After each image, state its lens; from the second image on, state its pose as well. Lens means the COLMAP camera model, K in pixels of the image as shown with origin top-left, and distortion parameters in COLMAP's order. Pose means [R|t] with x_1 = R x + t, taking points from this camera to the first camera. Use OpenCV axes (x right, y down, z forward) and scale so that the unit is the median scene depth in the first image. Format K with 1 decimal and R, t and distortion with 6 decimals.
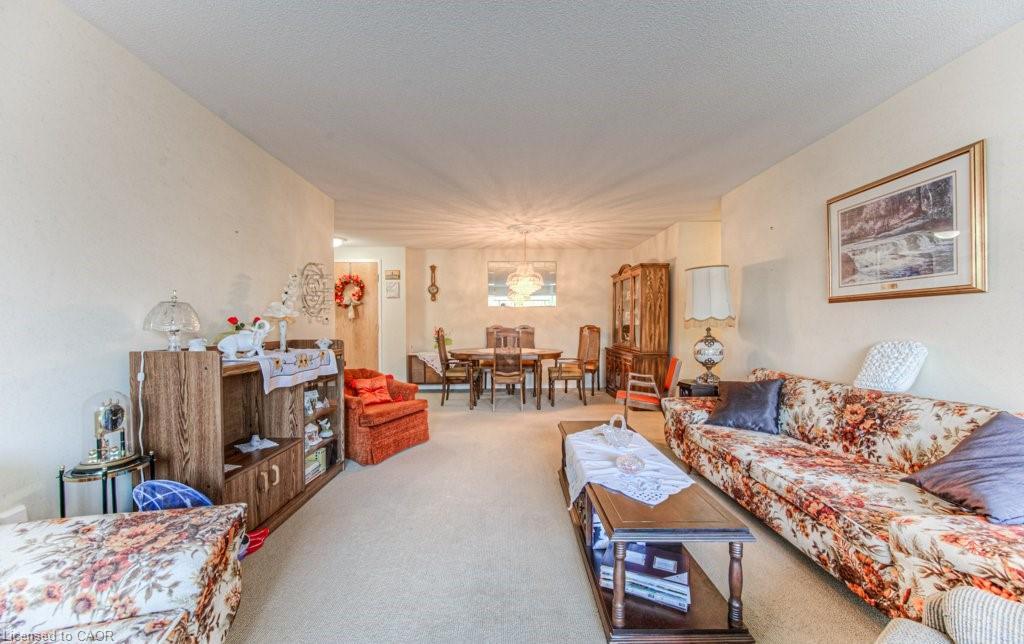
lens RADIAL K [[377.4, 0, 518.0], [0, 377.4, 326.1], [0, 0, 1]] dist [-0.002591, -0.000228]
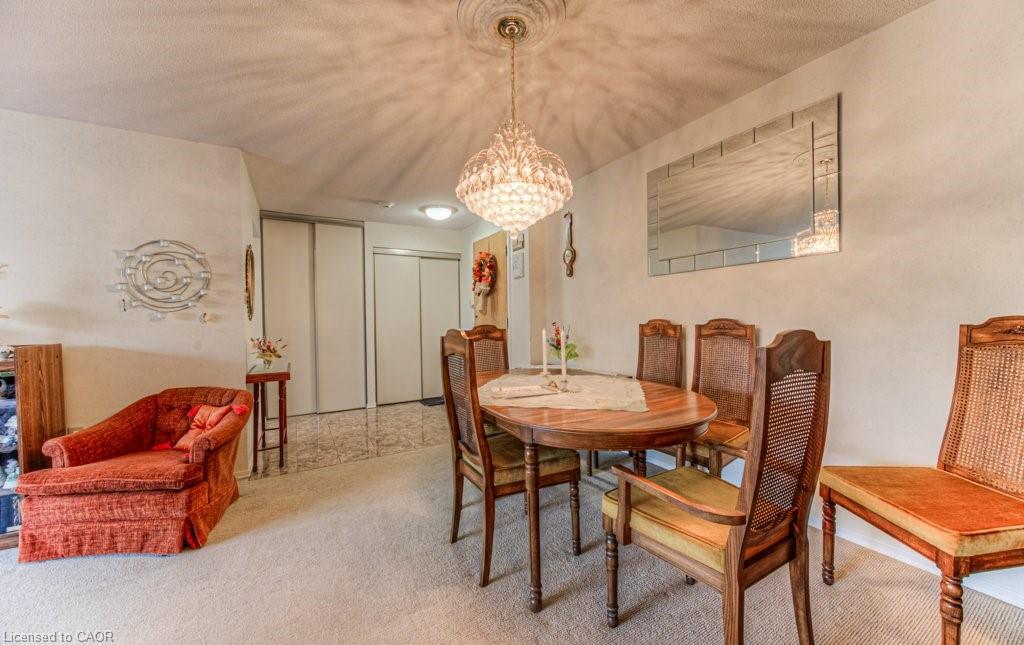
lens RADIAL K [[378.2, 0, 512.0], [0, 378.2, 322.5], [0, 0, 1]] dist [0.000828, -0.000296]
pose [[0.478012, 0.009286, -0.878304, 0.611030], [-0.003308, 0.999956, 0.008772, -0.005534], [0.878347, -0.001288, 0.478021, 1.695416]]
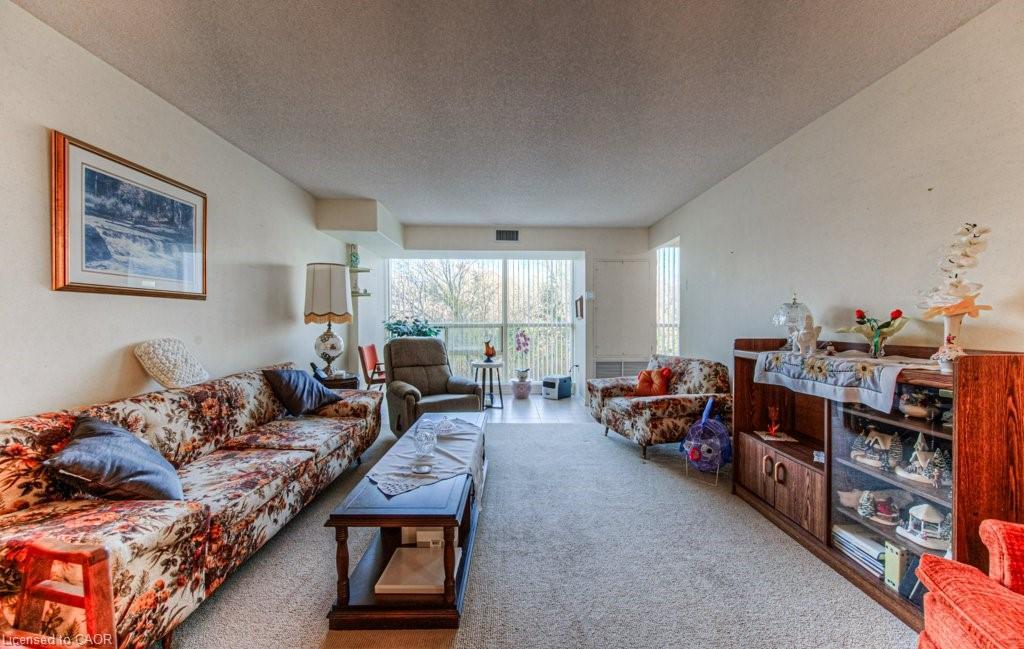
lens RADIAL K [[378.2, 0, 512.0], [0, 378.2, 324.5], [0, 0, 1]] dist [0.000828, -0.000296]
pose [[-0.999841, 0.010547, 0.014406, 0.035376], [0.010743, 0.999850, 0.013597, -0.002724], [-0.014261, 0.013750, -0.999804, 1.706148]]
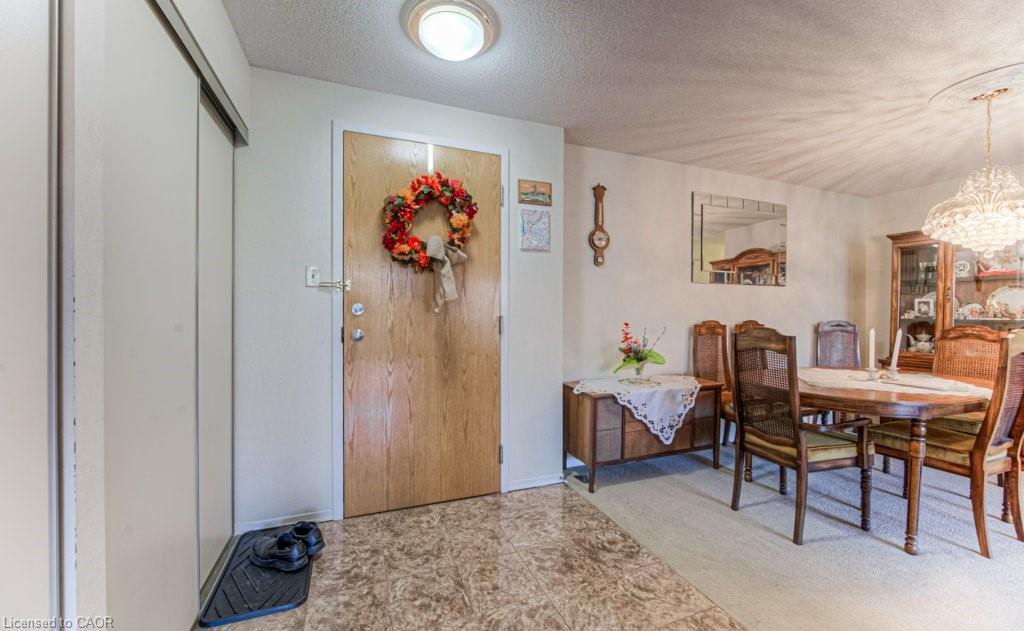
lens RADIAL K [[391.5, 0, 512.0], [0, 391.5, 315.5], [0, 0, 1]] dist [0.009699, 0.000021]
pose [[0.934259, 0.011558, 0.356408, -1.260088], [-0.010305, 0.999932, -0.005415, -0.008982], [-0.356447, 0.001387, 0.934315, 1.568325]]
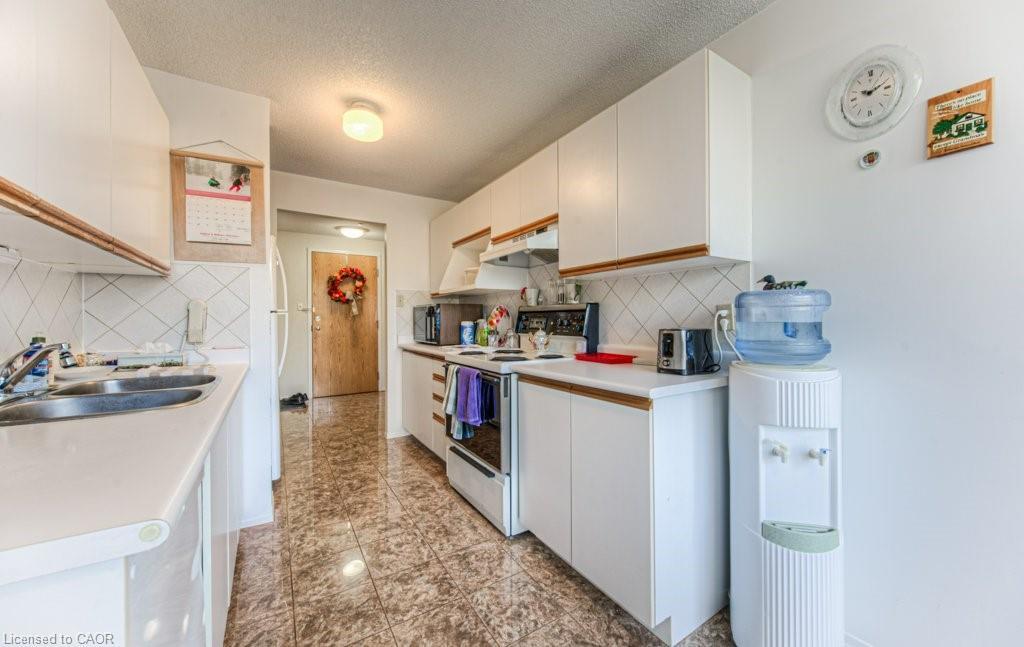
lens RADIAL K [[378.2, 0, 512.0], [0, 378.2, 323.5], [0, 0, 1]] dist [0.000828, -0.000296]
pose [[0.858539, 0.000676, 0.512748, -1.432409], [0.004349, 0.999954, -0.008600, 0.027965], [-0.512730, 0.009614, 0.858496, 0.011728]]
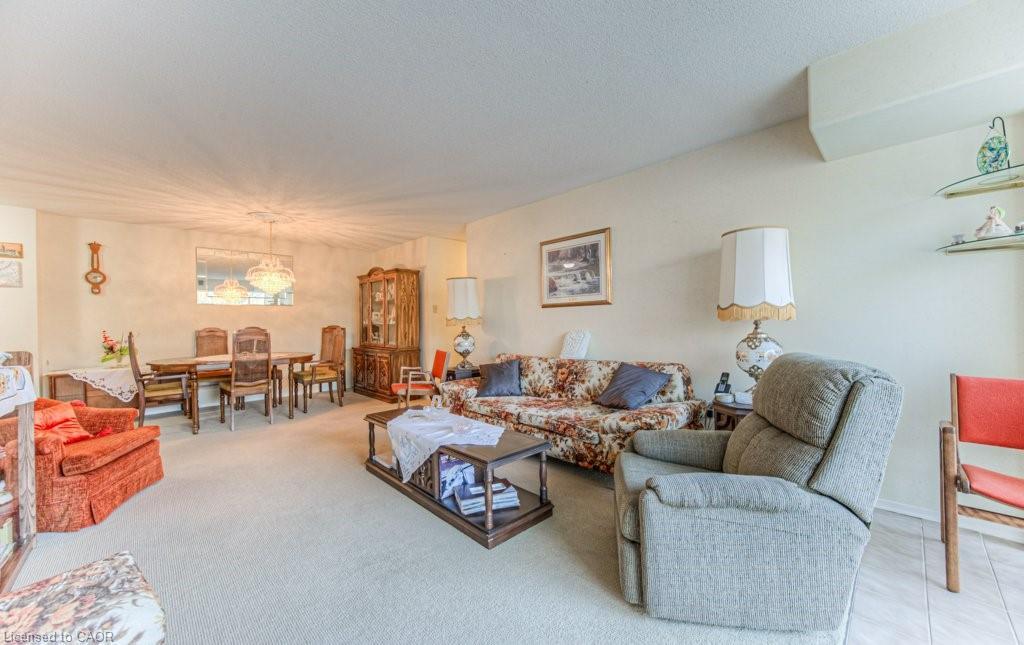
lens RADIAL K [[378.2, 0, 512.0], [0, 378.2, 322.5], [0, 0, 1]] dist [0.000828, -0.000296]
pose [[0.733412, -0.009817, 0.679714, -0.355403], [0.017039, 0.999847, -0.003945, 0.003641], [-0.679571, 0.014475, 0.733467, -0.076651]]
